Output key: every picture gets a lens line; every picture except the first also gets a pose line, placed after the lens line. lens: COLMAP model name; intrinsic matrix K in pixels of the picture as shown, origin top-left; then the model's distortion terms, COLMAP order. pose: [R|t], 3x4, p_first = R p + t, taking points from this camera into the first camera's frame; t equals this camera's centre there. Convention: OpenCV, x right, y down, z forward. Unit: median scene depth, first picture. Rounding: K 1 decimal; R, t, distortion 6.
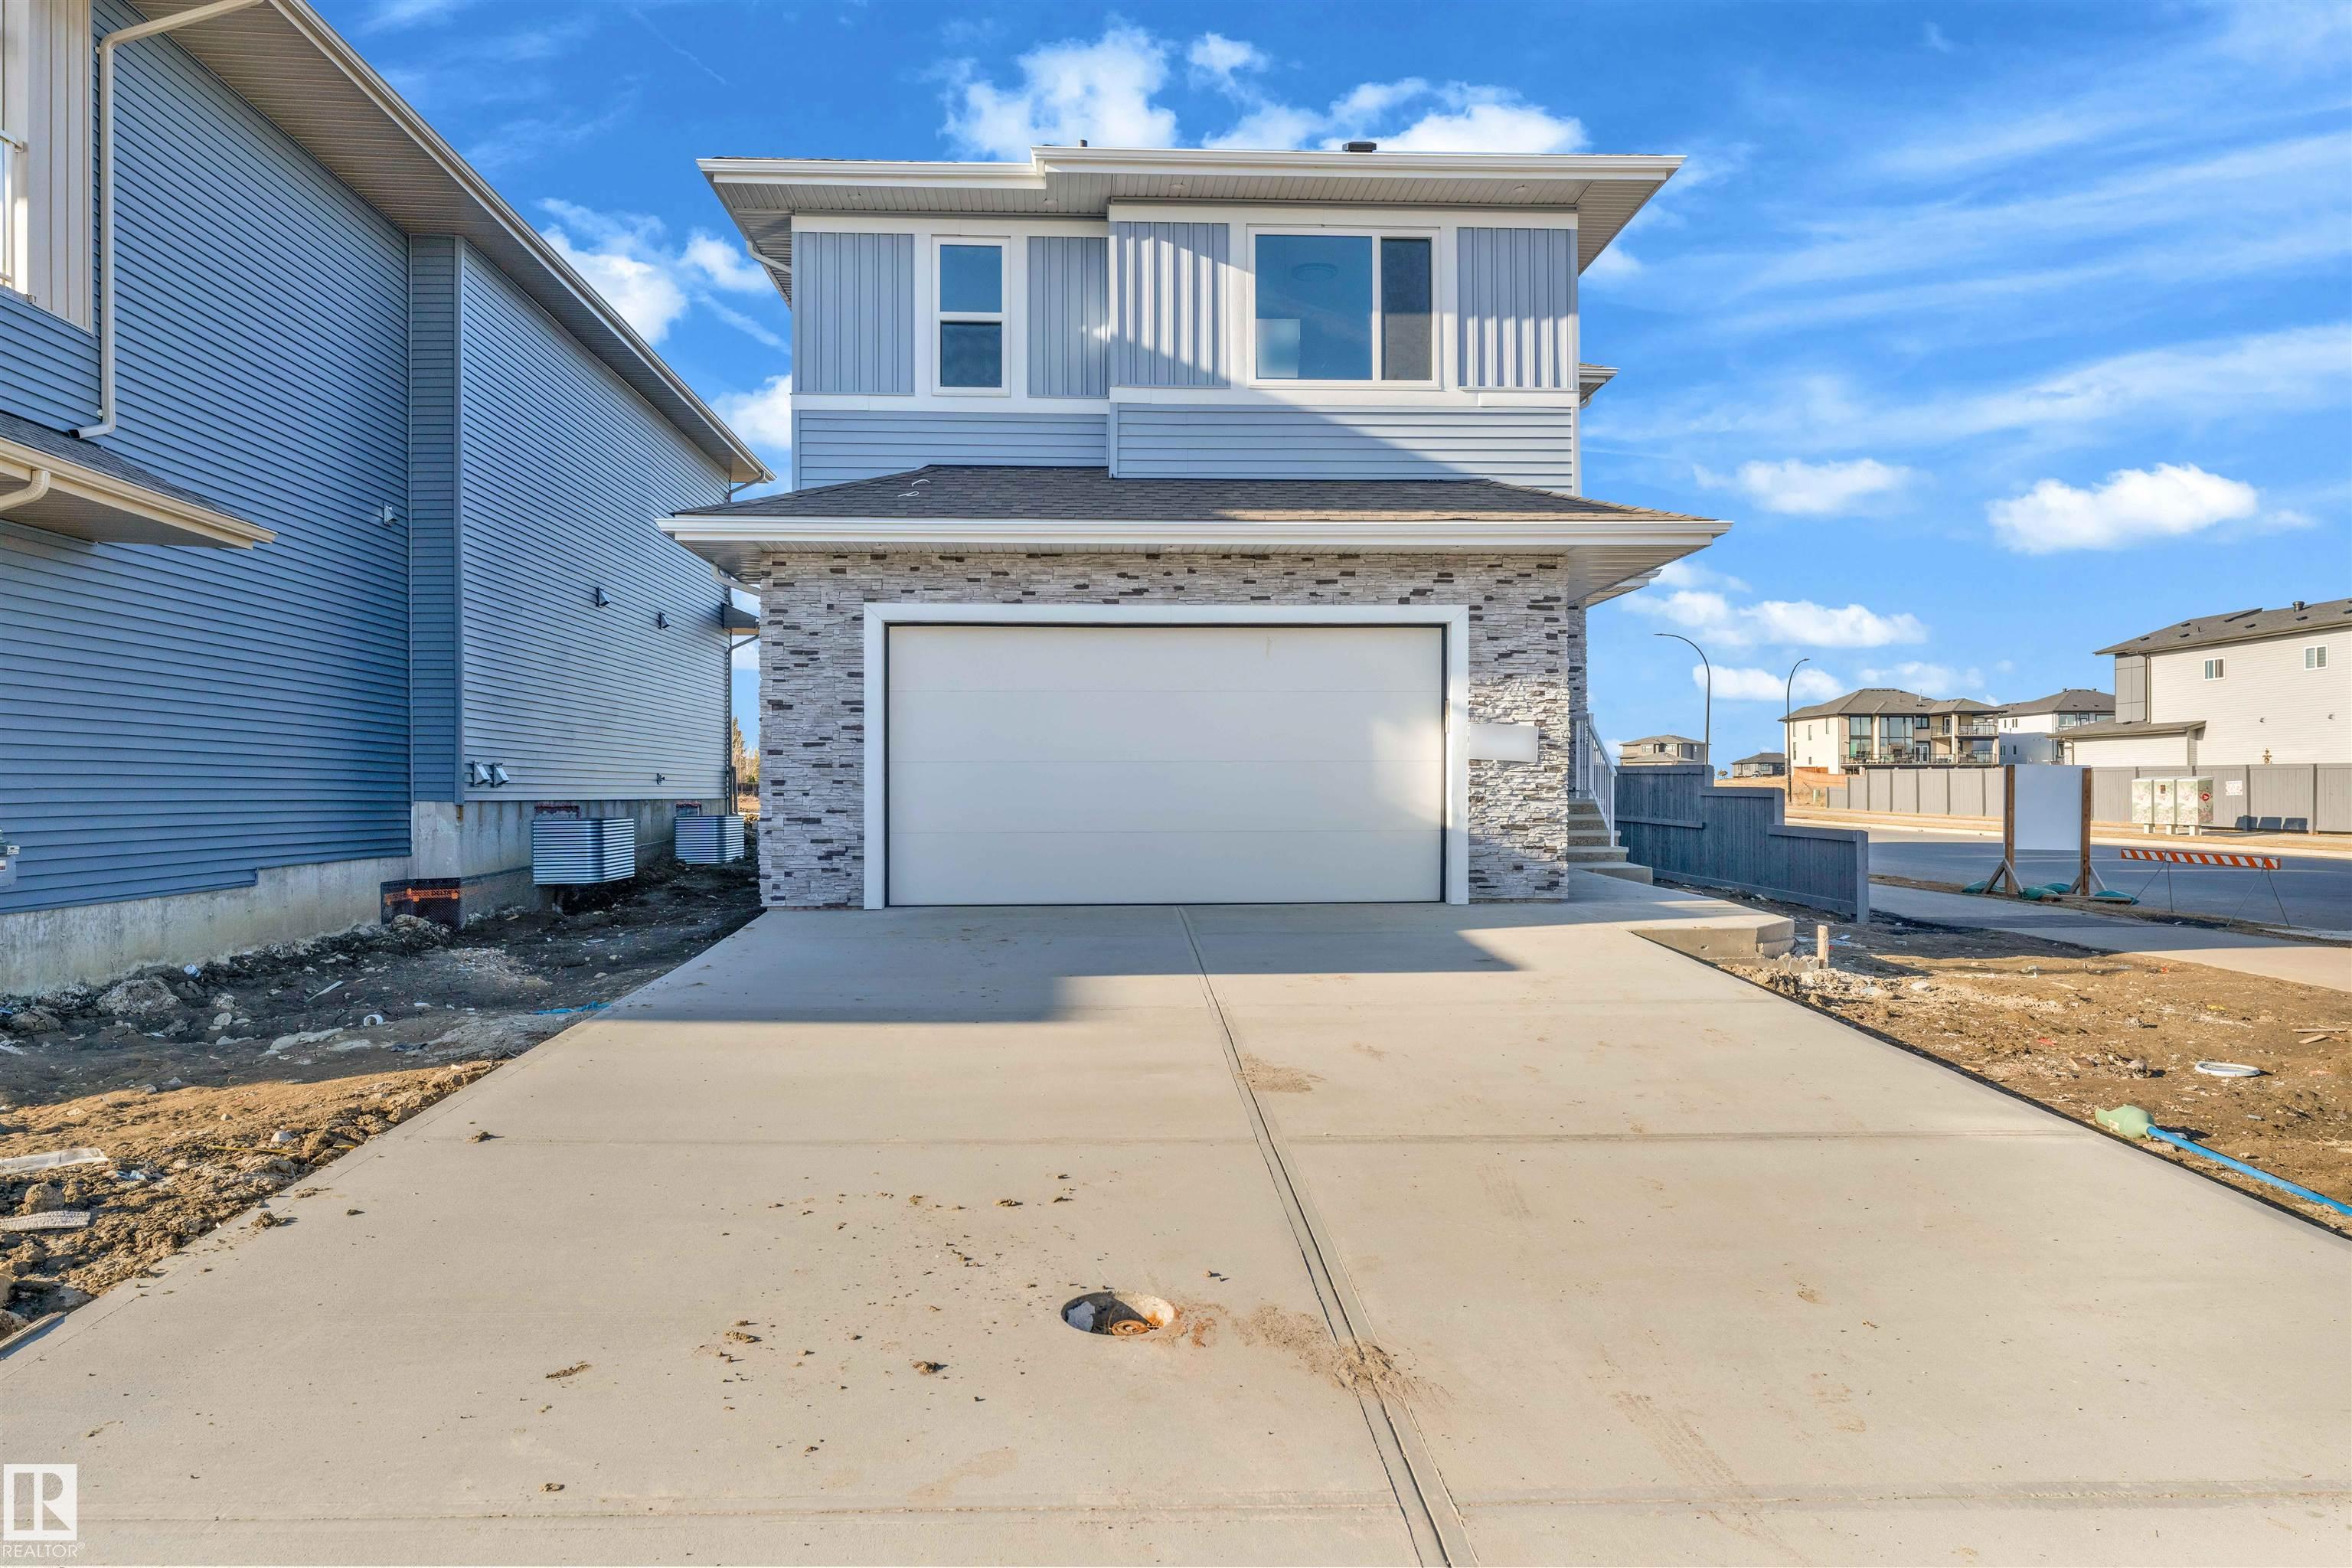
lens RADIAL K [[1564.7, 0, 1176.0], [0, 1564.7, 784.0], [0, 0, 1]] dist [0.003406, 0.002019]
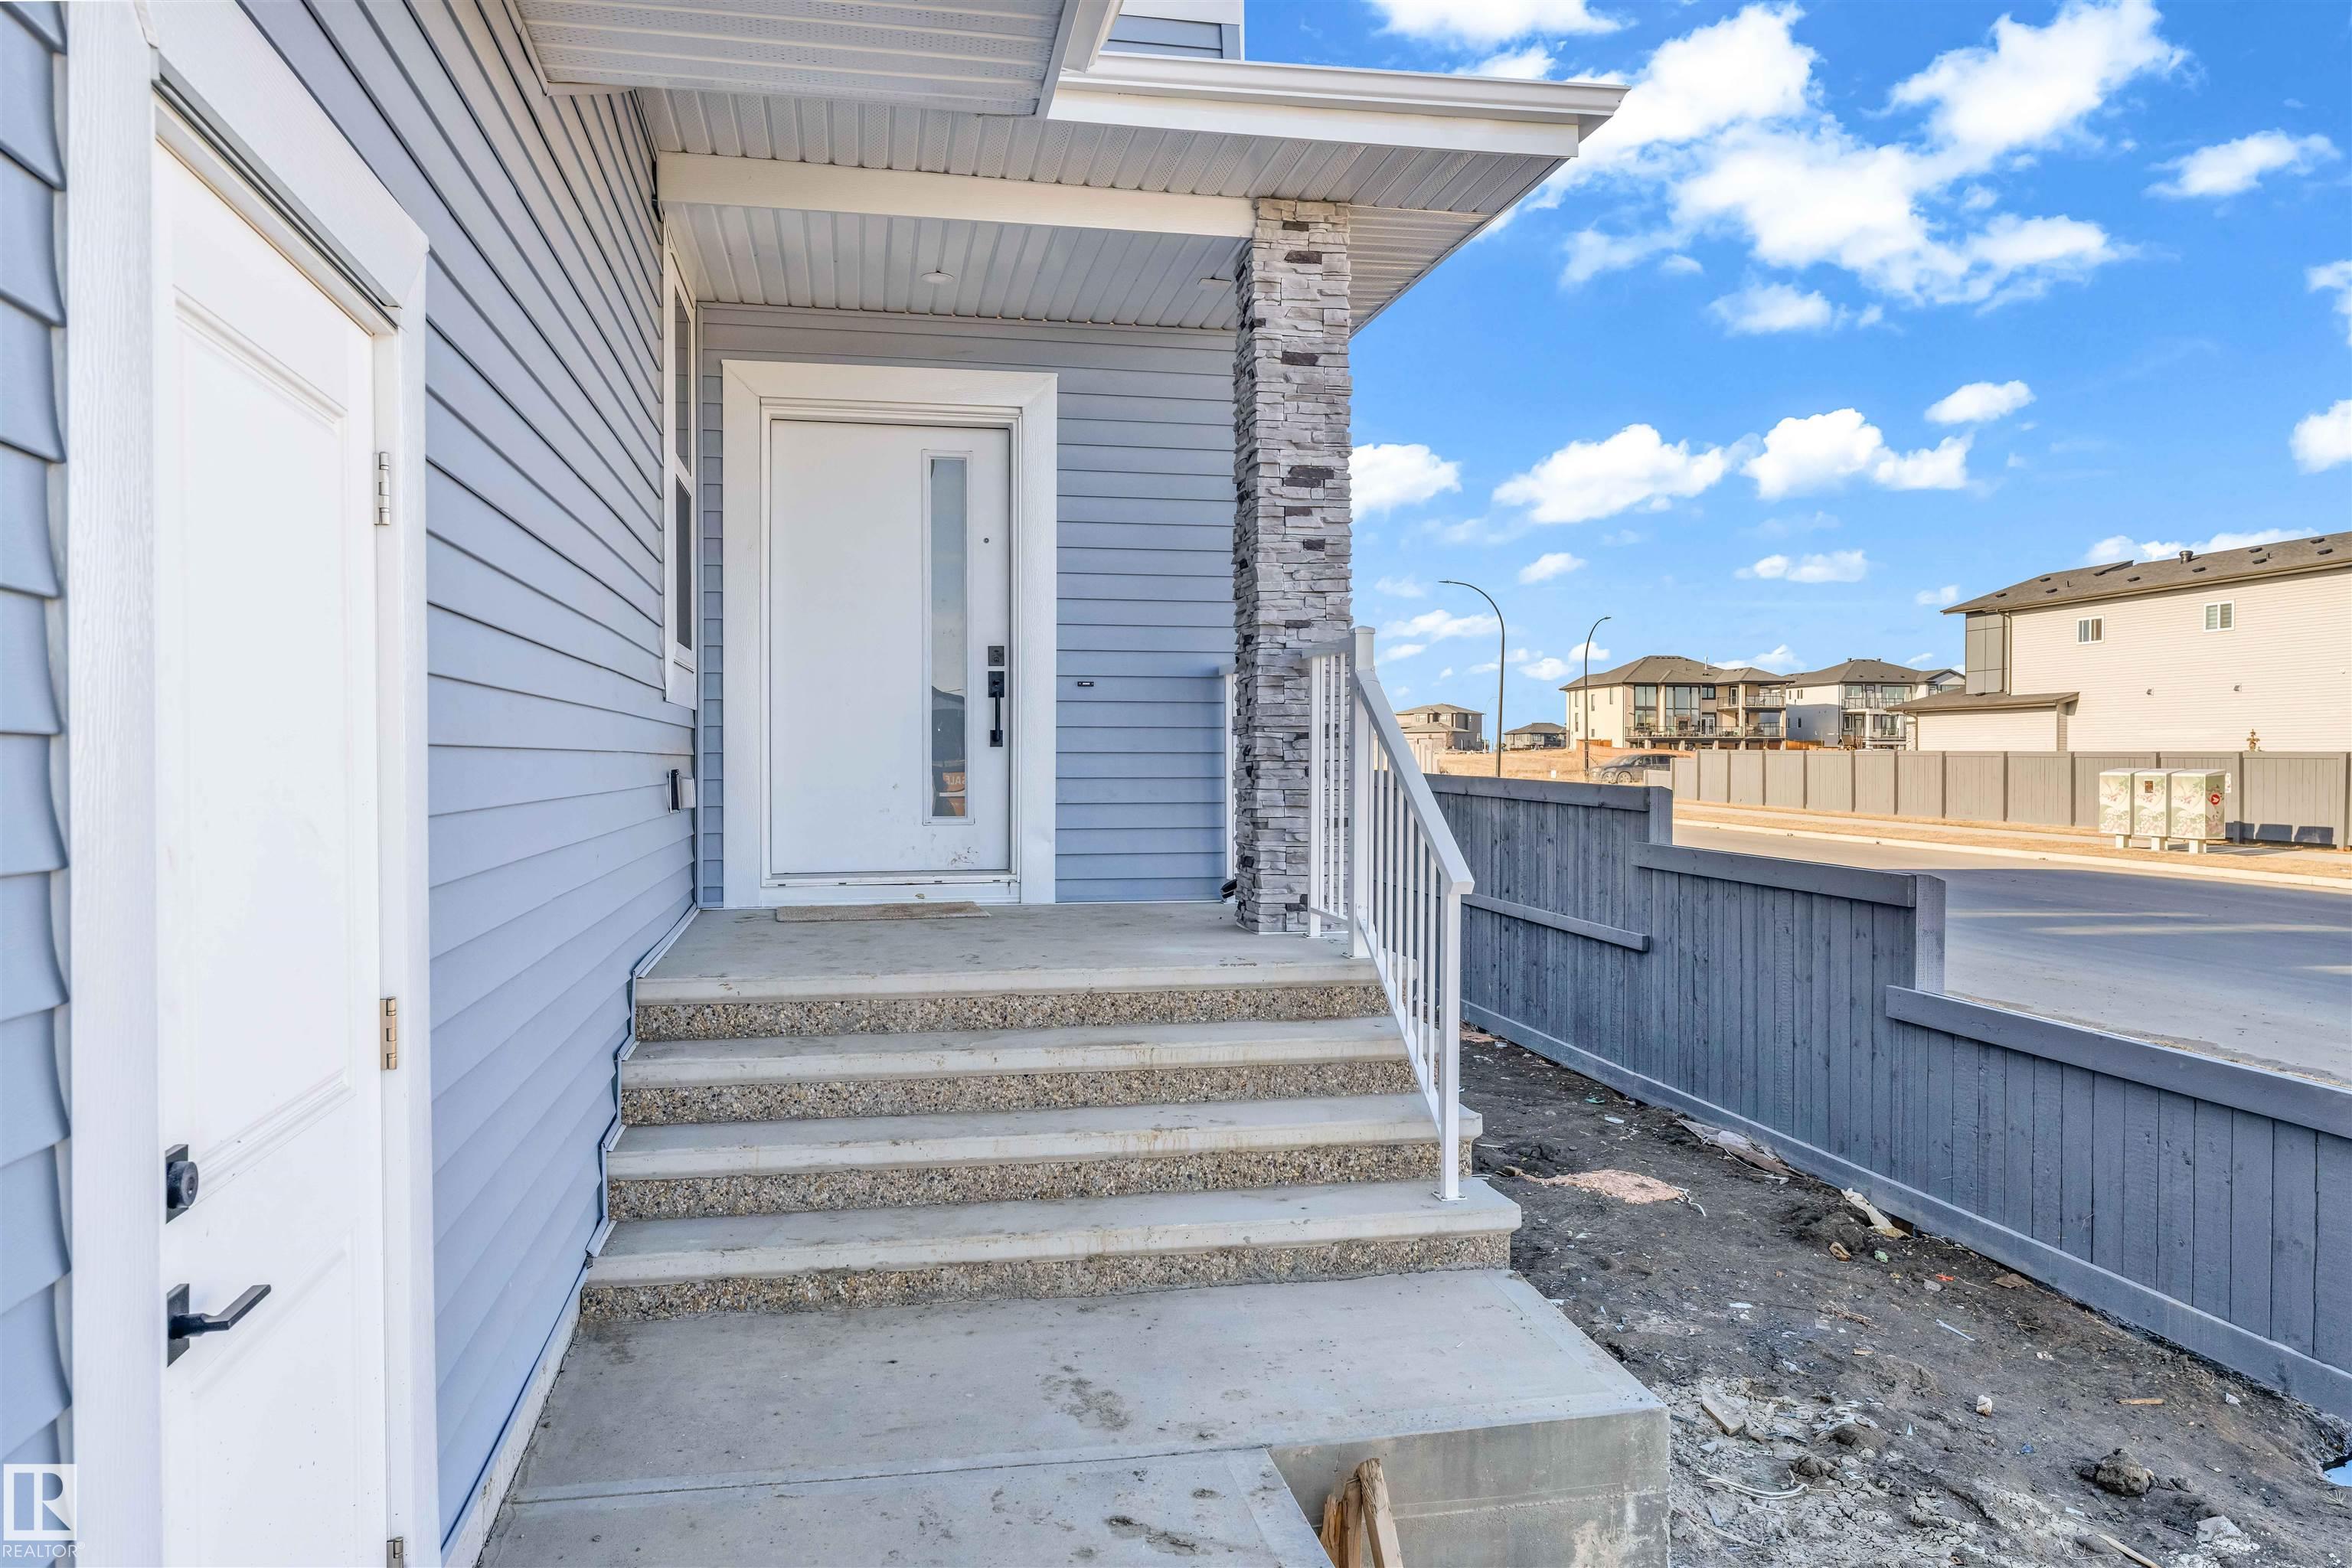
lens RADIAL K [[1564.7, 0, 1176.0], [0, 1564.7, 784.0], [0, 0, 1]] dist [0.003406, 0.002019]
pose [[0.990241, 0.000296, 0.139366, 0.031640], [-0.003333, 0.999762, 0.021557, -0.003923], [-0.139326, -0.021811, 0.990006, 0.119389]]
